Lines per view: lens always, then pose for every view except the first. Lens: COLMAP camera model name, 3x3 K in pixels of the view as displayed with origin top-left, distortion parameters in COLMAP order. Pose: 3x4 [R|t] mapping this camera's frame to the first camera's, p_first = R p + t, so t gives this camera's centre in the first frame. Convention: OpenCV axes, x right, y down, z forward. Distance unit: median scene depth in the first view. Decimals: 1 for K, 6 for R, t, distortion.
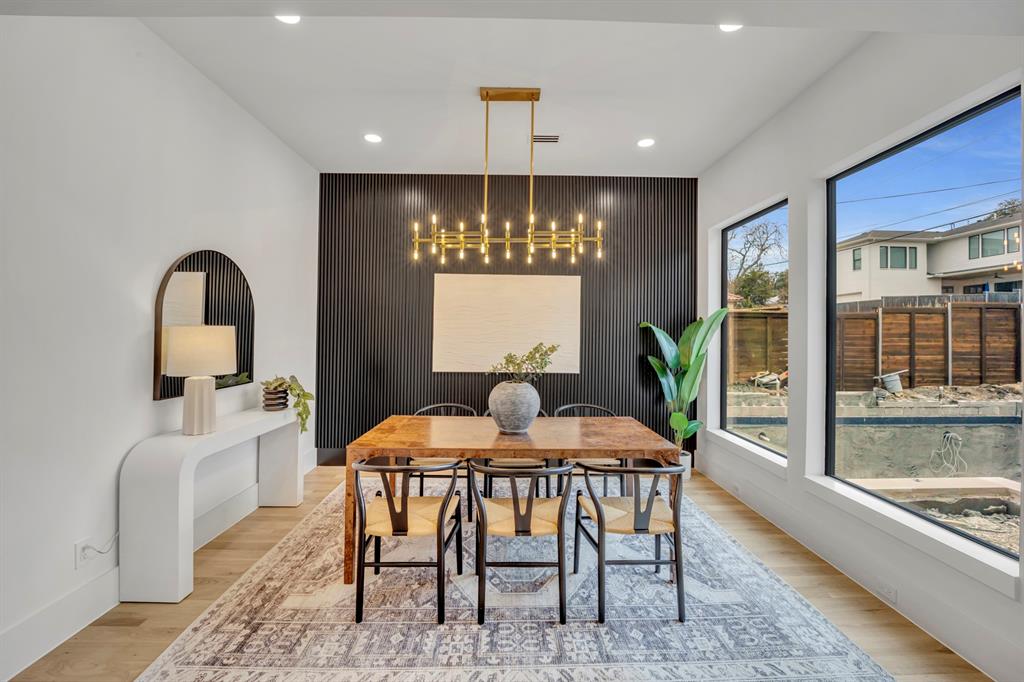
lens RADIAL K [[417.7, 0, 510.0], [0, 417.7, 326.3], [0, 0, 1]] dist [-0.020505, 0.000494]
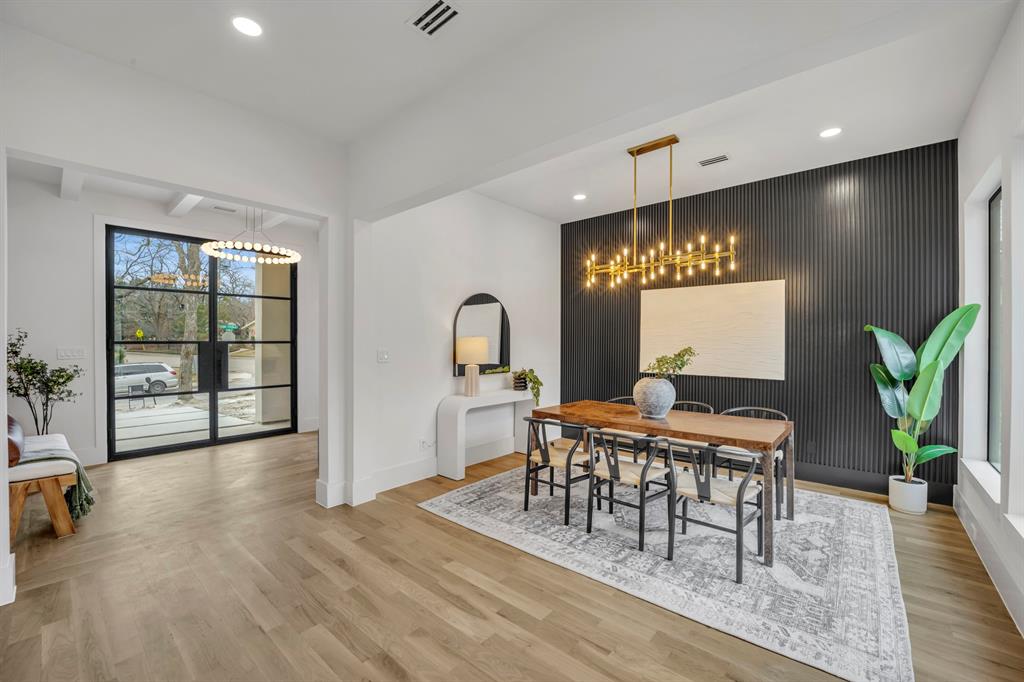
lens RADIAL K [[417.7, 0, 515.9], [0, 417.7, 338.6], [0, 0, 1]] dist [-0.020505, 0.000494]
pose [[0.747707, -0.012638, -0.663908, 0.604747], [0.017380, 0.999849, 0.000541, 0.008762], [0.663801, -0.011944, 0.747814, -0.238056]]
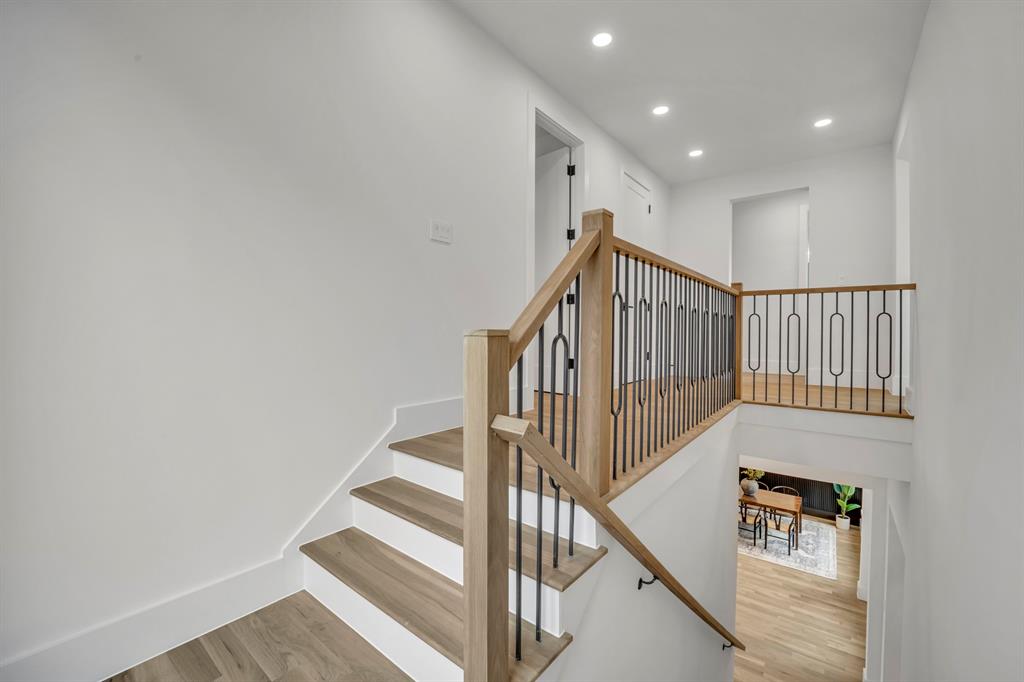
lens RADIAL K [[417.7, 0, 513.3], [0, 417.7, 337.8], [0, 0, 1]] dist [-0.020505, 0.000494]
pose [[0.777159, 0.006071, -0.629275, 0.683444], [0.010588, 0.999686, 0.022721, -1.205398], [0.629215, -0.024320, 0.776851, -2.993368]]
